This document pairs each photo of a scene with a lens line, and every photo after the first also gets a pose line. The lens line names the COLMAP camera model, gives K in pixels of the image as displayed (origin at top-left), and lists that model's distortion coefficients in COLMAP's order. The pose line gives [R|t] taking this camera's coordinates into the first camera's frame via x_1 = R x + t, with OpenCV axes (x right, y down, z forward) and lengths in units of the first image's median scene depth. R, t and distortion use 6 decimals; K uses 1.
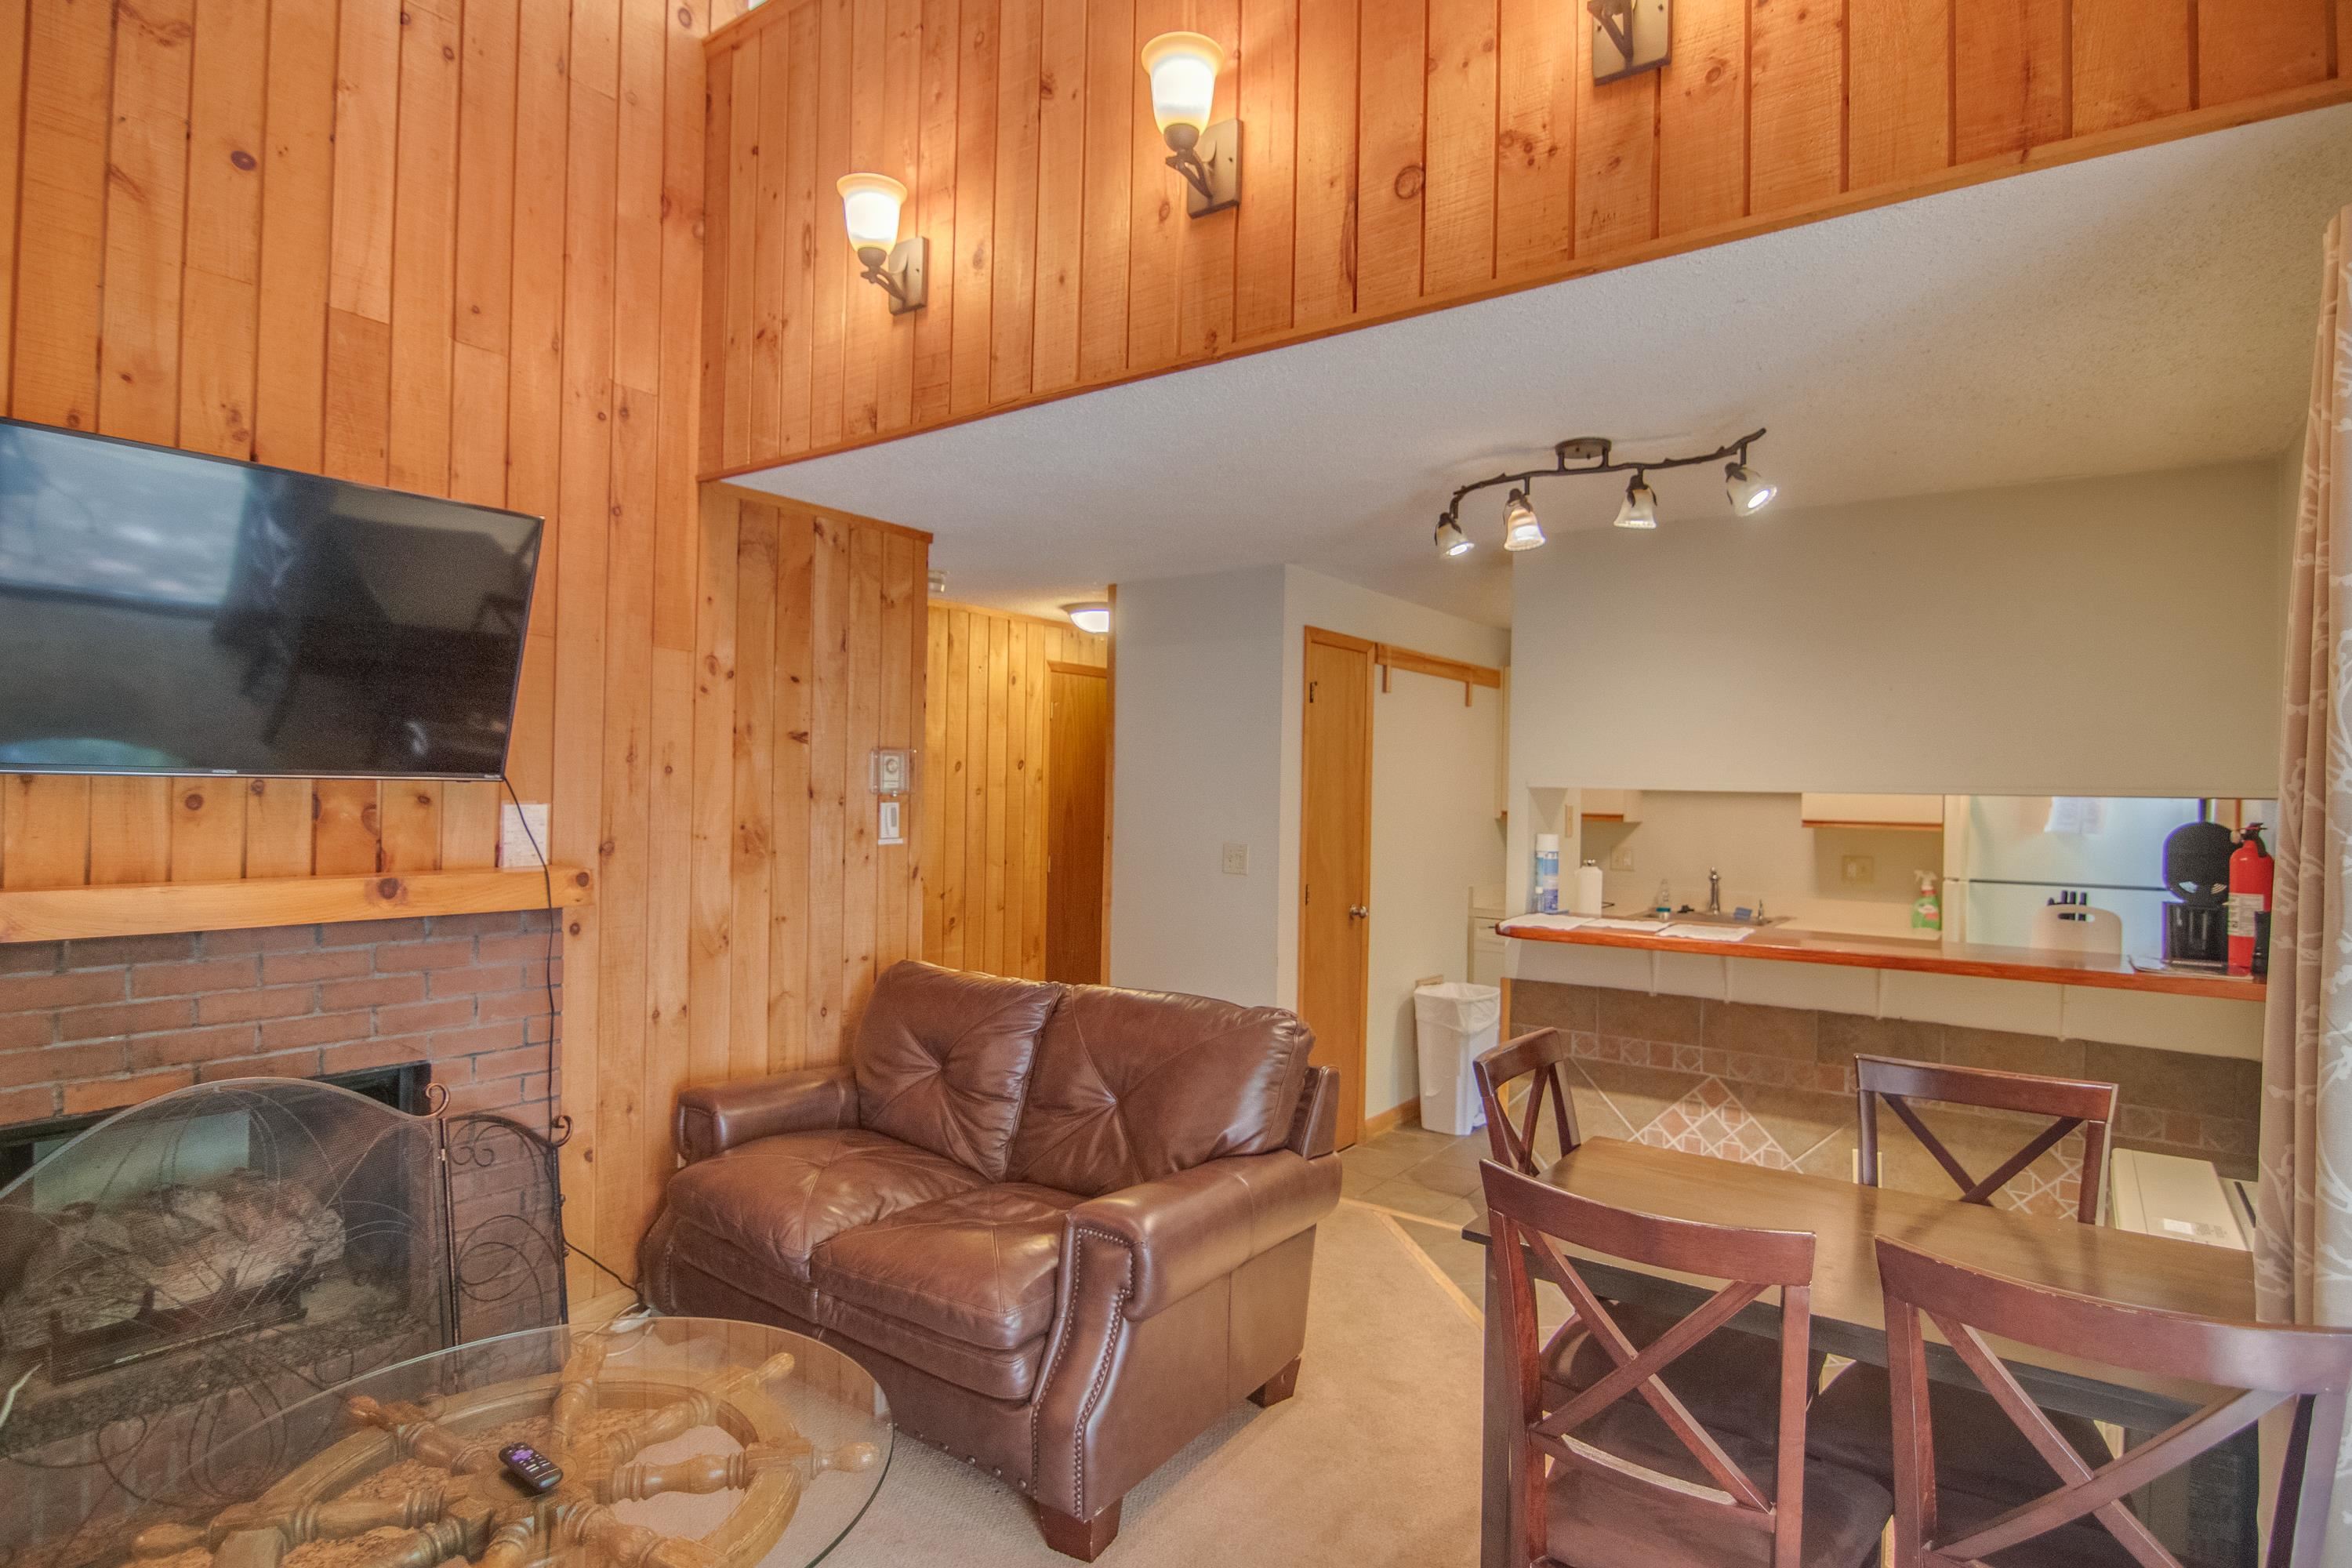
lens RADIAL K [[1199.9, 0, 1175.5], [0, 1199.9, 790.0], [0, 0, 1]] dist [-0.009616, -0.009899]
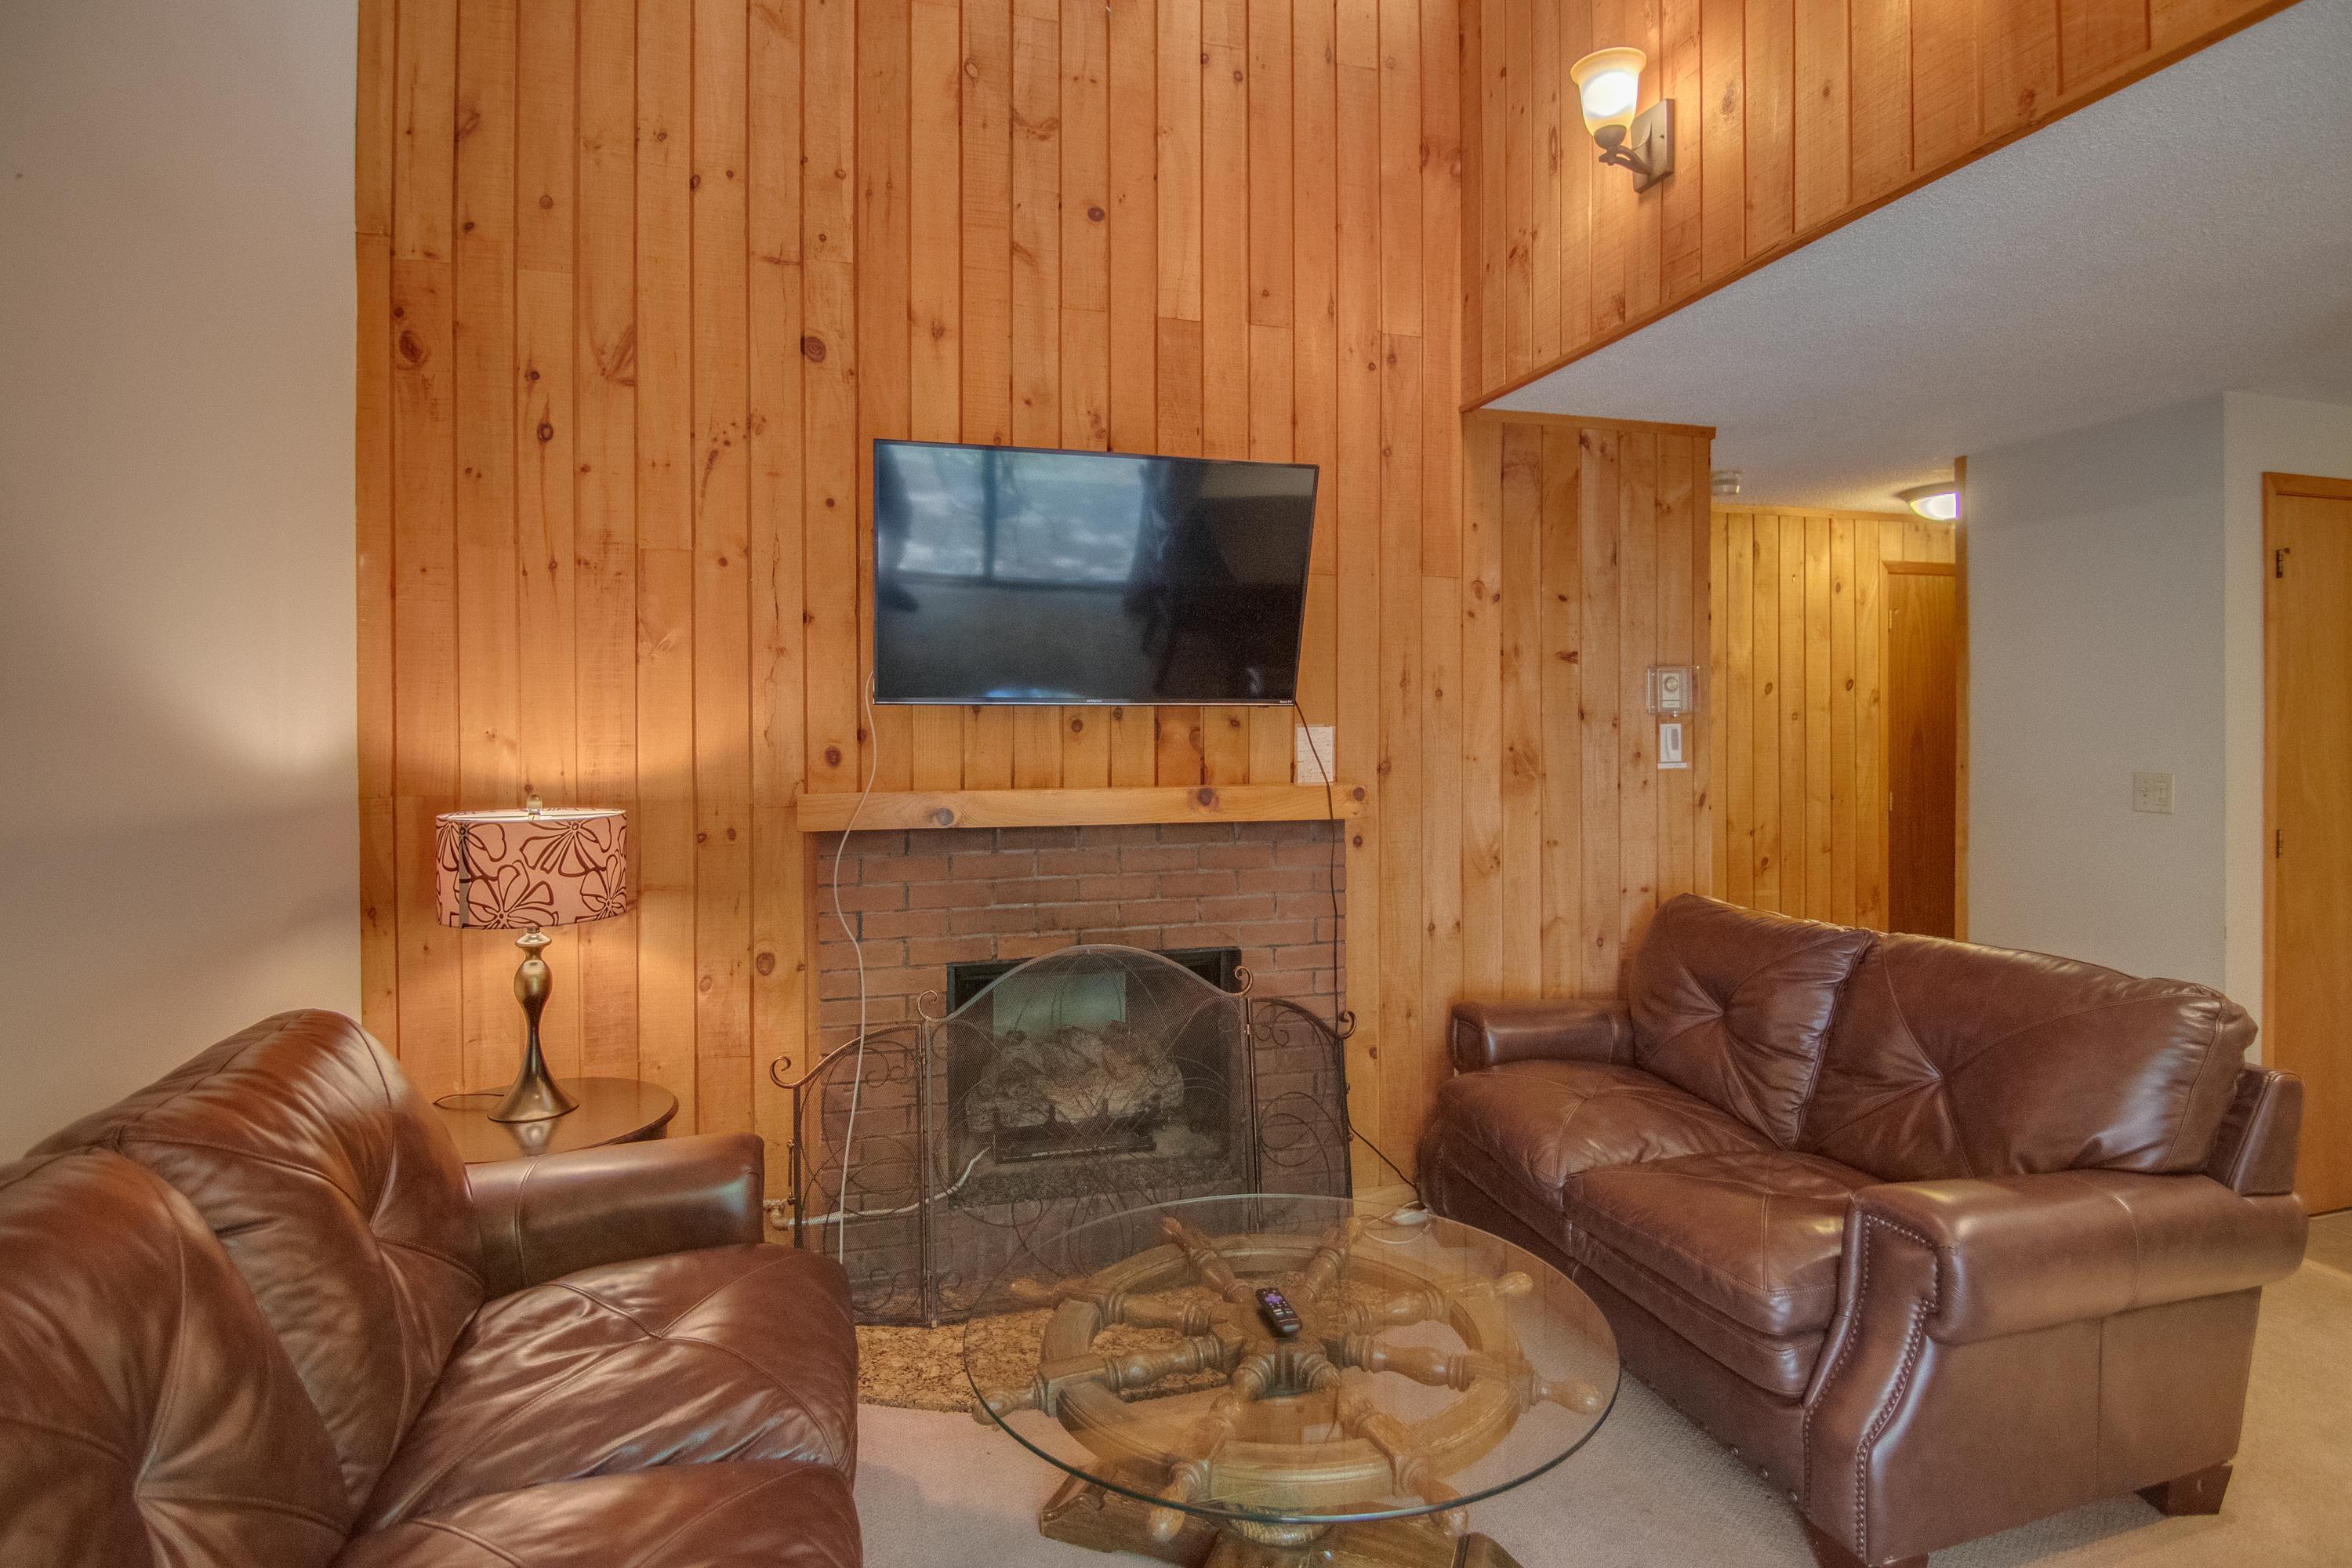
lens RADIAL K [[1214.9, 0, 1319.7], [0, 1214.9, 778.2], [0, 0, 1]] dist [-0.003423, -0.020189]
pose [[0.787603, -0.017218, -0.615943, 0.145136], [0.015179, 0.999848, -0.008540, 0.064913], [0.615996, -0.002623, 0.787745, 0.104232]]
